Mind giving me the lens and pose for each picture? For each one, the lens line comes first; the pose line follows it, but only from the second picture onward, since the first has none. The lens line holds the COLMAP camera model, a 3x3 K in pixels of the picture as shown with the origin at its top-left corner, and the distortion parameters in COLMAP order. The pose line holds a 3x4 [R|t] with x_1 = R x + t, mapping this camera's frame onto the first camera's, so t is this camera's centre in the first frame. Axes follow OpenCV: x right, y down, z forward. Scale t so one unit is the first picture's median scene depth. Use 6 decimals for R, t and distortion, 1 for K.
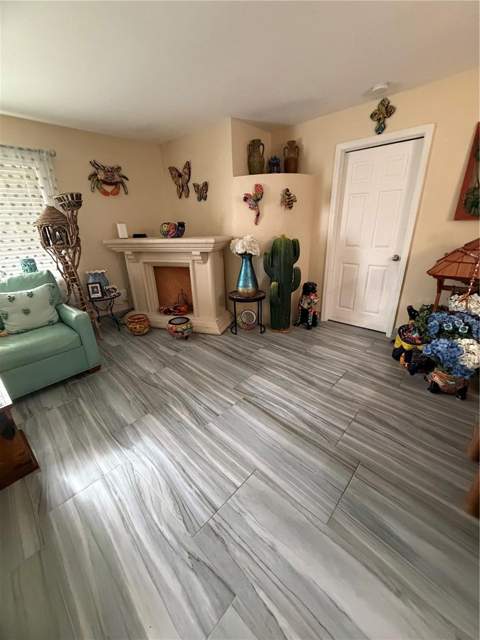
lens RADIAL K [[254.4, 0, 240.0], [0, 254.4, 320.0], [0, 0, 1]] dist [-0.001732, -0.000274]
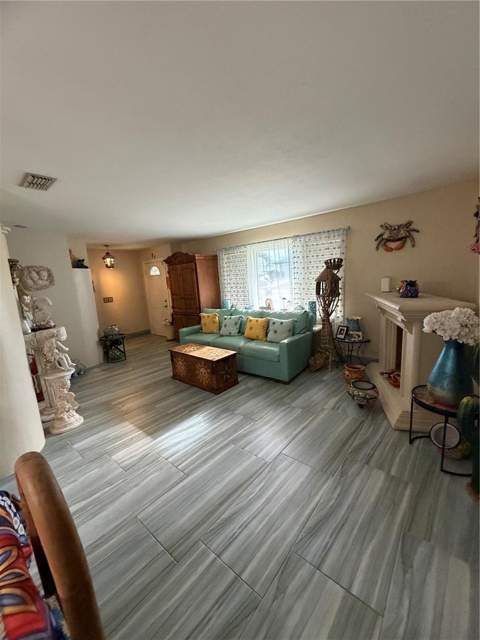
lens RADIAL K [[254.4, 0, 240.0], [0, 254.4, 320.0], [0, 0, 1]] dist [-0.001732, -0.000274]
pose [[0.040478, 0.198977, -0.979168, 0.736178], [-0.297596, 0.937897, 0.178288, -0.309761], [0.953833, 0.284180, 0.097179, 0.529304]]
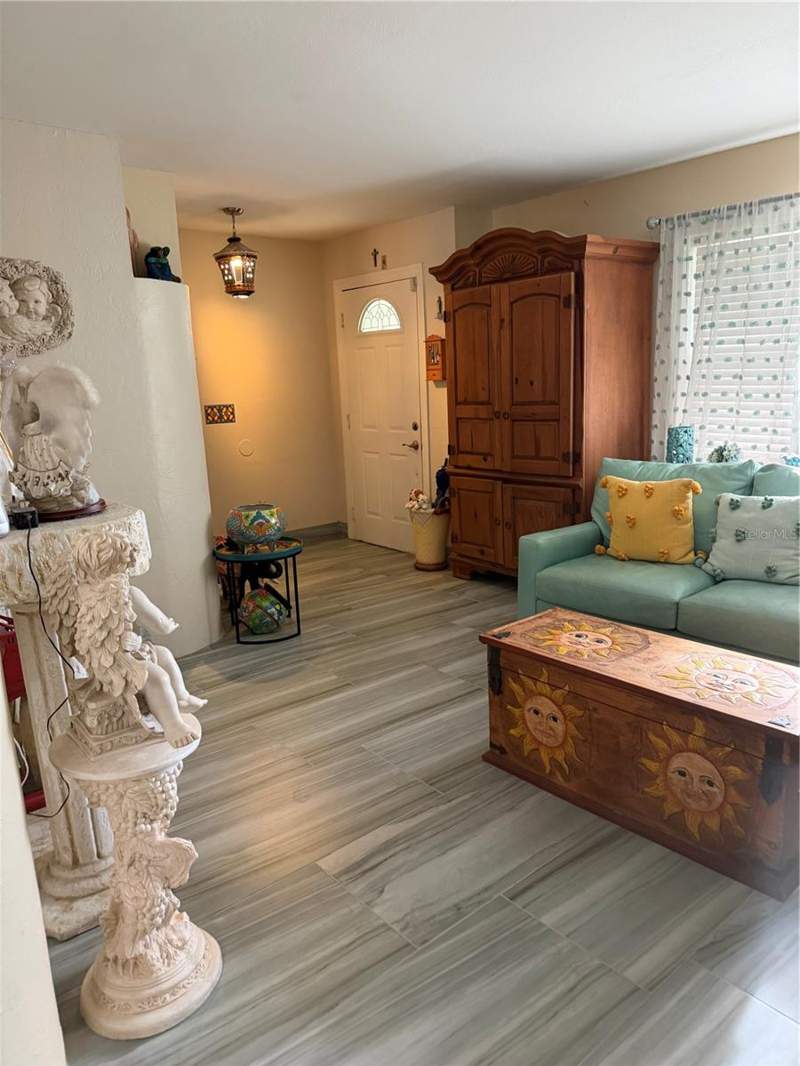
lens RADIAL K [[745.2, 0, 400.0], [0, 745.2, 533.0], [0, 0, 1]] dist [0.146099, -0.213126]
pose [[-0.134439, 0.244276, -0.960341, 0.227290], [-0.313889, 0.908735, 0.275091, -0.084313], [0.939894, 0.338423, -0.045494, 0.137569]]
